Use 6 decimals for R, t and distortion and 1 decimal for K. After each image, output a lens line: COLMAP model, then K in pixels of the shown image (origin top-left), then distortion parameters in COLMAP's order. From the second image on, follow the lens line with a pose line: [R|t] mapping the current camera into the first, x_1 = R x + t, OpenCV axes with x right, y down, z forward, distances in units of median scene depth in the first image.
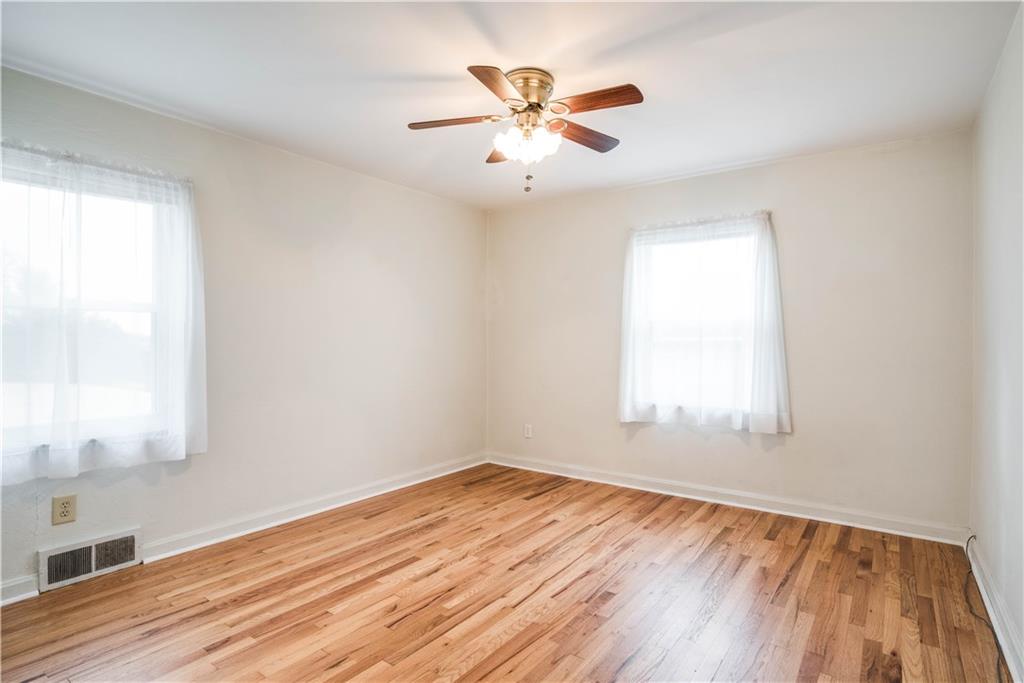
lens RADIAL K [[529.5, 0, 512.2], [0, 529.5, 333.3], [0, 0, 1]] dist [-0.036396, 0.016089]
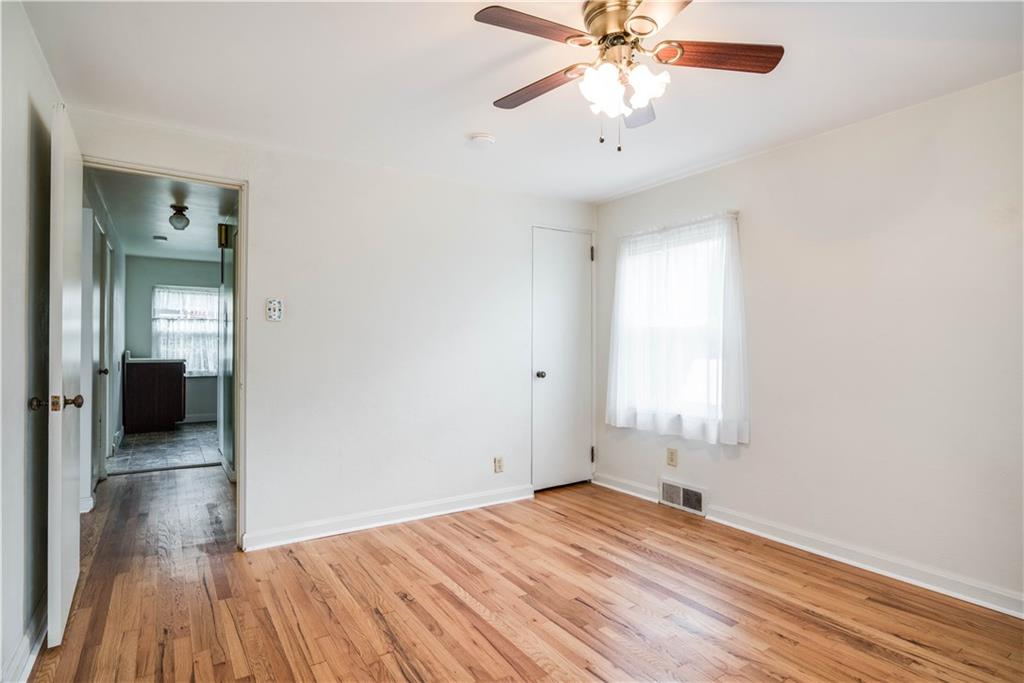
lens RADIAL K [[529.5, 0, 512.2], [0, 529.5, 333.3], [0, 0, 1]] dist [-0.036396, 0.016089]
pose [[-0.337867, -0.020974, -0.940960, 0.762510], [0.004035, 0.999710, -0.023732, 0.008981], [0.941185, -0.011815, -0.337685, 1.073321]]
